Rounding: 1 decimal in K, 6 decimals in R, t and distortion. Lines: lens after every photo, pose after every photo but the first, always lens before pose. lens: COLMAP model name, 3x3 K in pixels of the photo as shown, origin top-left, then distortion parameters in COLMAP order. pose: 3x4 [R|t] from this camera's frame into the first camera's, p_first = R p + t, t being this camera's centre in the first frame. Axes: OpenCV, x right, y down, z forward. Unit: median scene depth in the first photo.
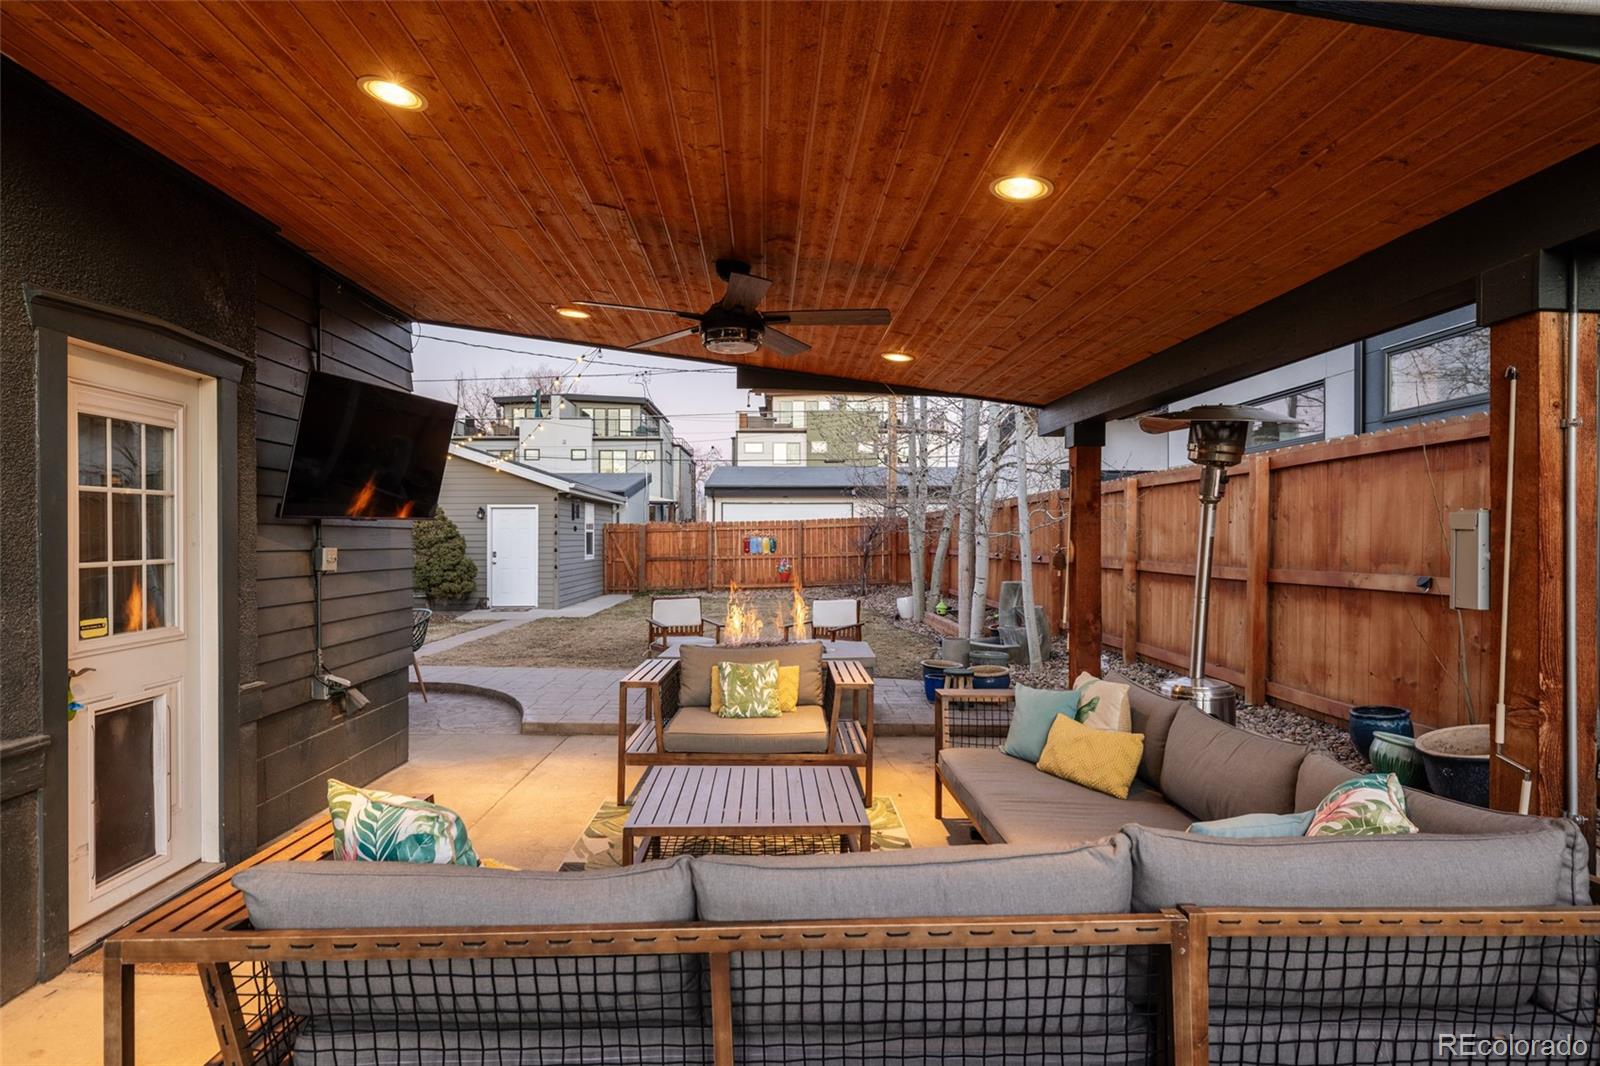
lens RADIAL K [[903.9, 0, 809.5], [0, 903.9, 543.0], [0, 0, 1]] dist [-0.003033, -0.000418]
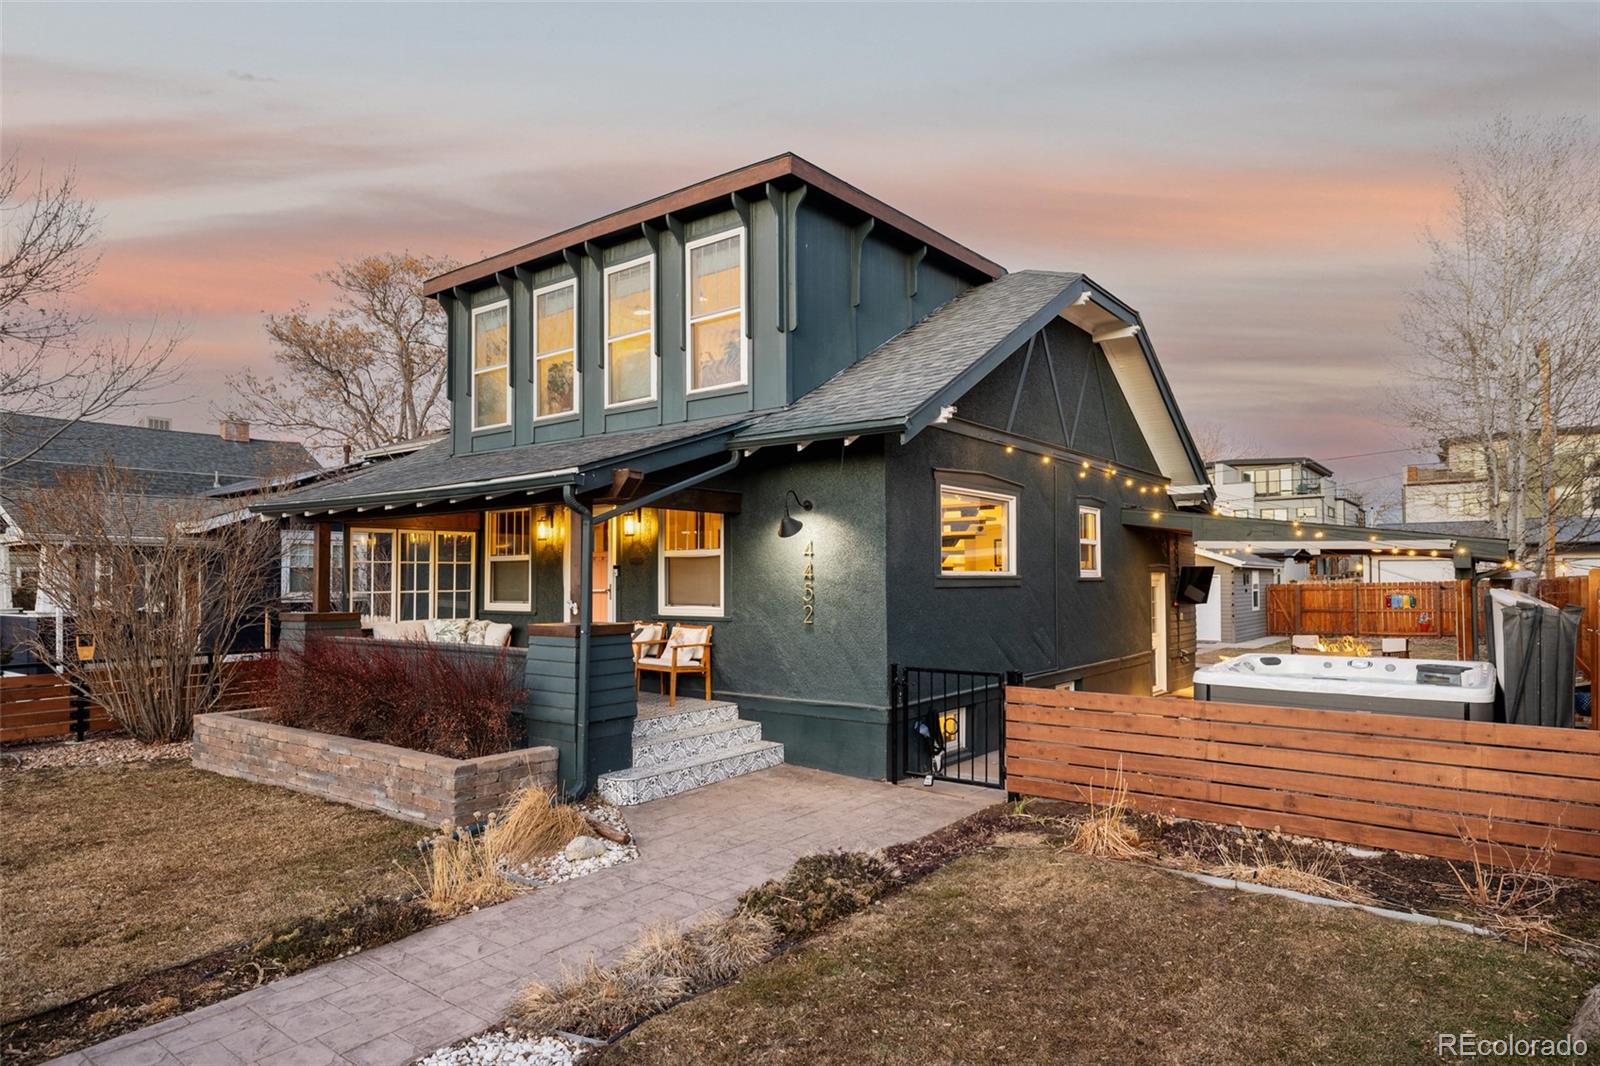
lens RADIAL K [[936.6, 0, 806.0], [0, 936.6, 547.6], [0, 0, 1]] dist [0.002674, 0.000352]
pose [[0.777674, -0.023412, -0.628231, 0.124720], [-0.000910, 0.999263, -0.038365, -0.021626], [0.628667, 0.030407, 0.777080, -0.550926]]
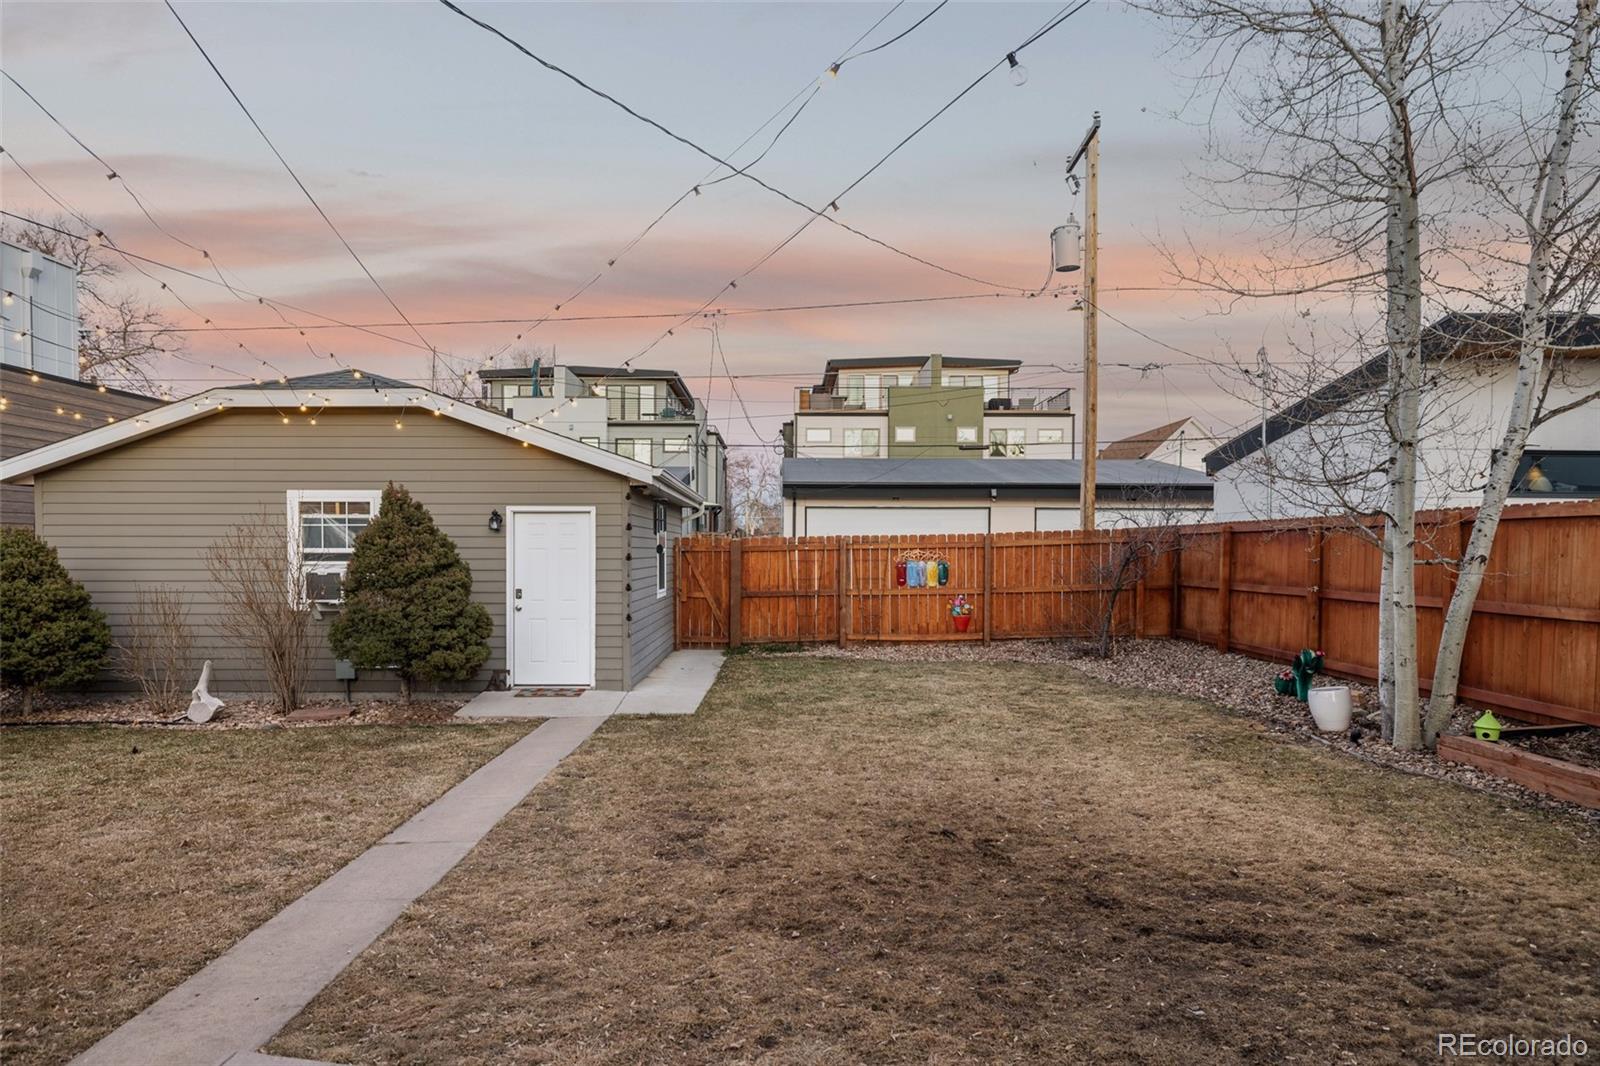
lens RADIAL K [[1011.4, 0, 784.3], [0, 1011.4, 582.0], [0, 0, 1]] dist [0.010692, 0.000787]
pose [[0.999497, 0.005416, -0.031256, -0.128751], [-0.004547, 0.999603, 0.027815, -0.010603], [0.031394, -0.027659, 0.999124, 0.292783]]
